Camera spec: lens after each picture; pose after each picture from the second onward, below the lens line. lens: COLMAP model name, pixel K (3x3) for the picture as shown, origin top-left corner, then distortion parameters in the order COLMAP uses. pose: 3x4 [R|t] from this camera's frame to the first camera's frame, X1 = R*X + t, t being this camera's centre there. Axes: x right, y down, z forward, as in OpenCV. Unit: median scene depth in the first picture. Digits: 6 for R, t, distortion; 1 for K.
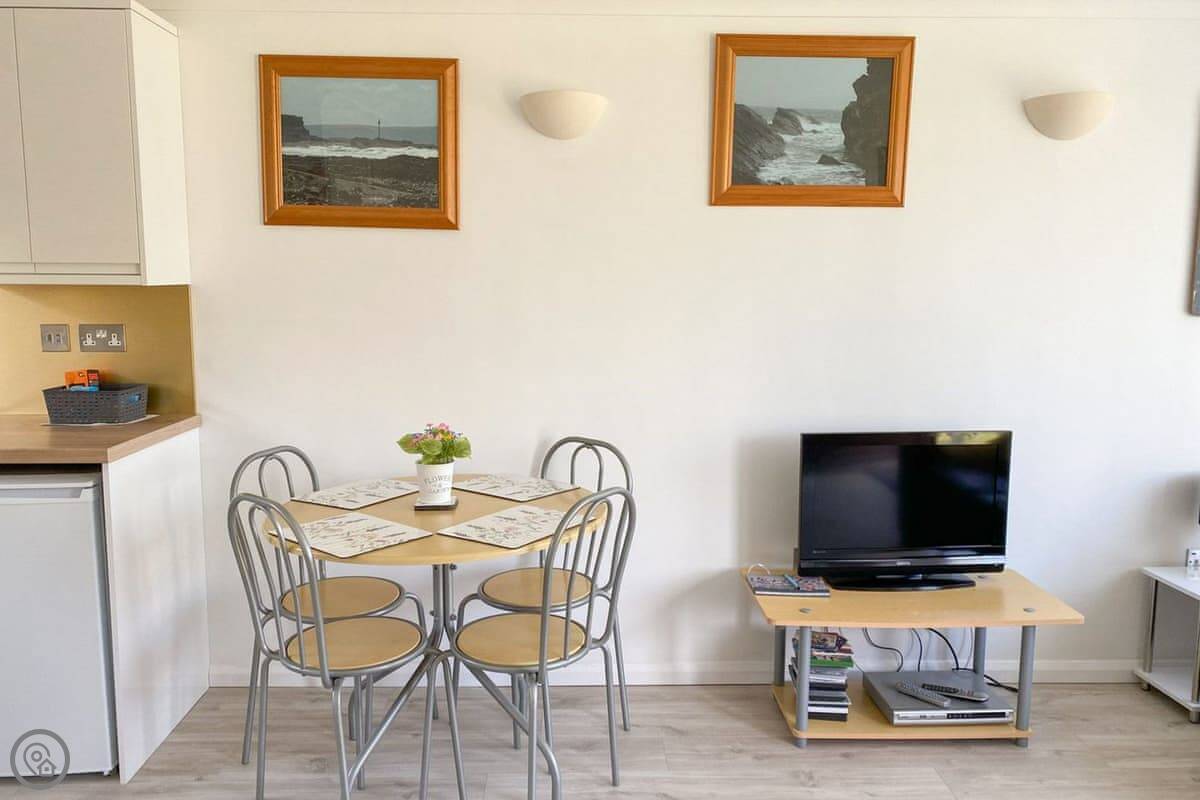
lens RADIAL K [[939.0, 0, 571.9], [0, 939.0, 377.6], [0, 0, 1]] dist [0.000358, -0.000893]
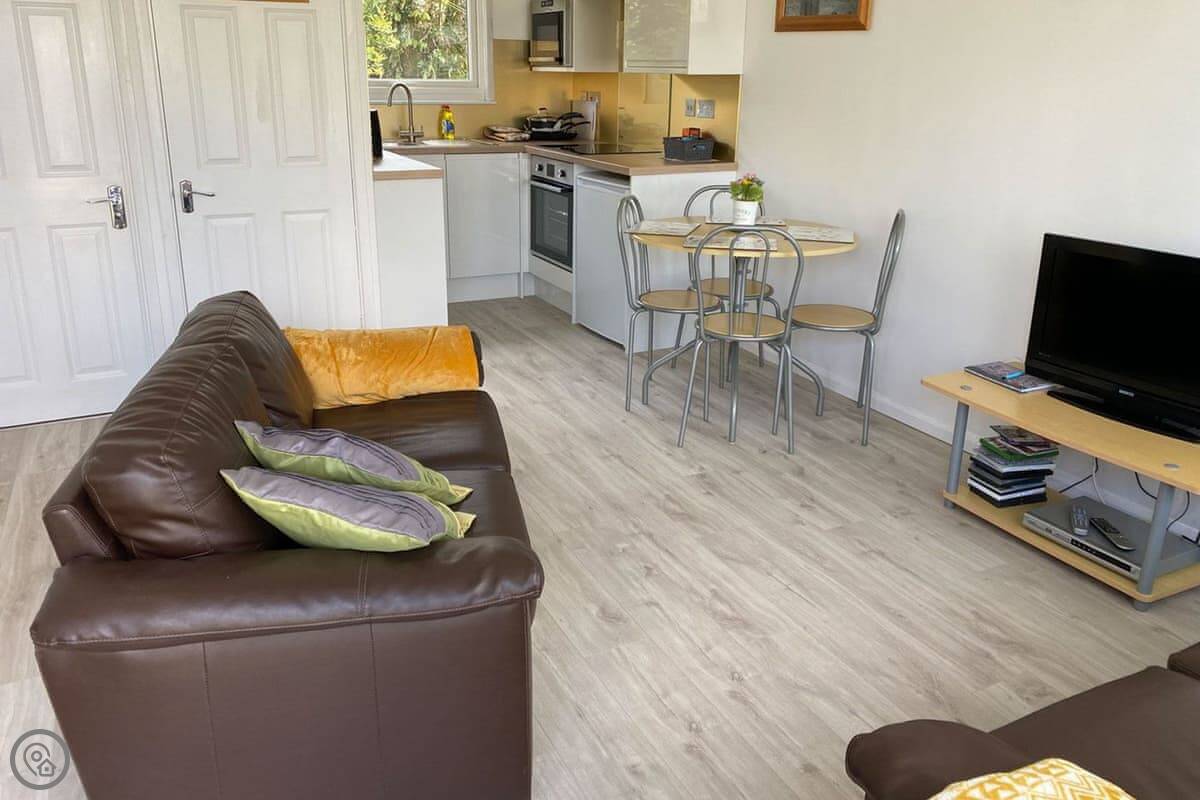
lens RADIAL K [[939.0, 0, 571.9], [0, 939.0, 377.6], [0, 0, 1]] dist [0.000358, -0.000893]
pose [[0.391513, 0.288071, -0.873918, 0.991033], [-0.099598, 0.957420, 0.270976, -0.014662], [0.914766, -0.019050, 0.403534, 0.133323]]
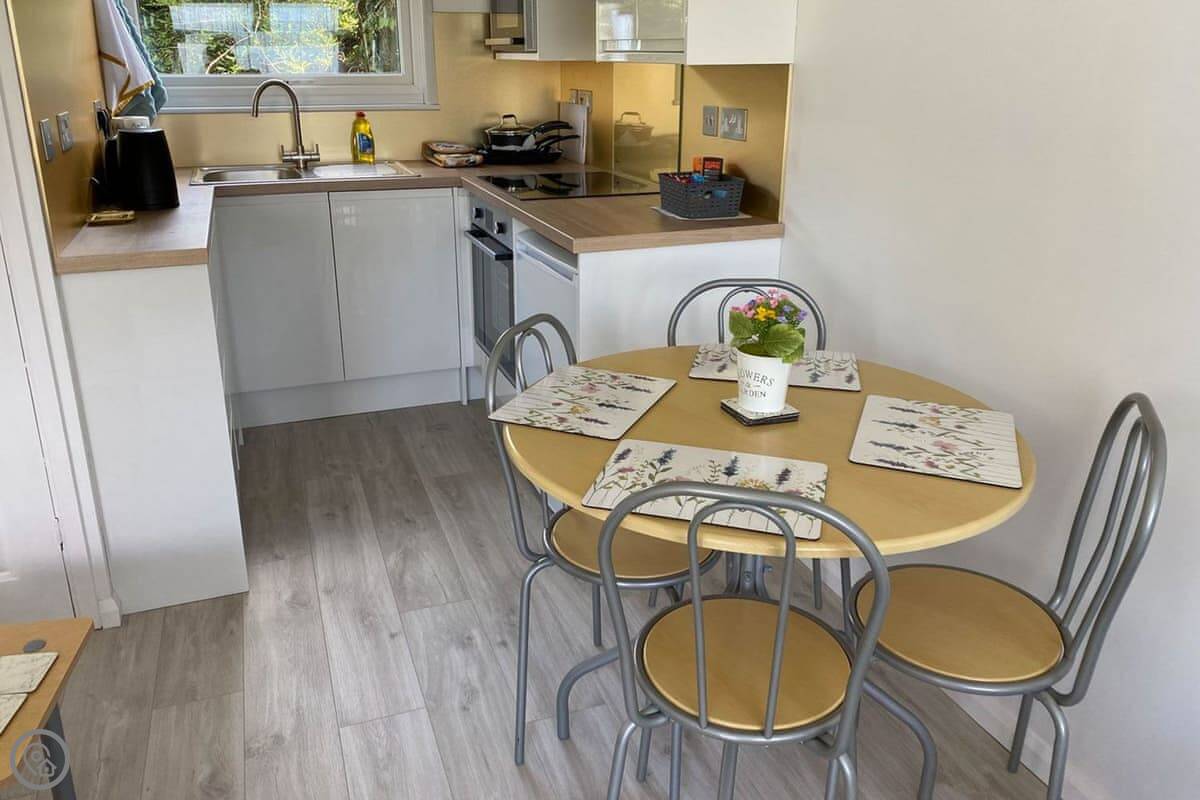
lens RADIAL K [[908.6, 0, 600.9], [0, 908.6, 354.4], [0, 0, 1]] dist [-0.002404, -0.002139]
pose [[0.306941, 0.295511, -0.904688, 0.350303], [-0.094031, 0.955339, 0.280153, -0.065752], [0.947072, -0.000922, 0.321020, 0.610218]]
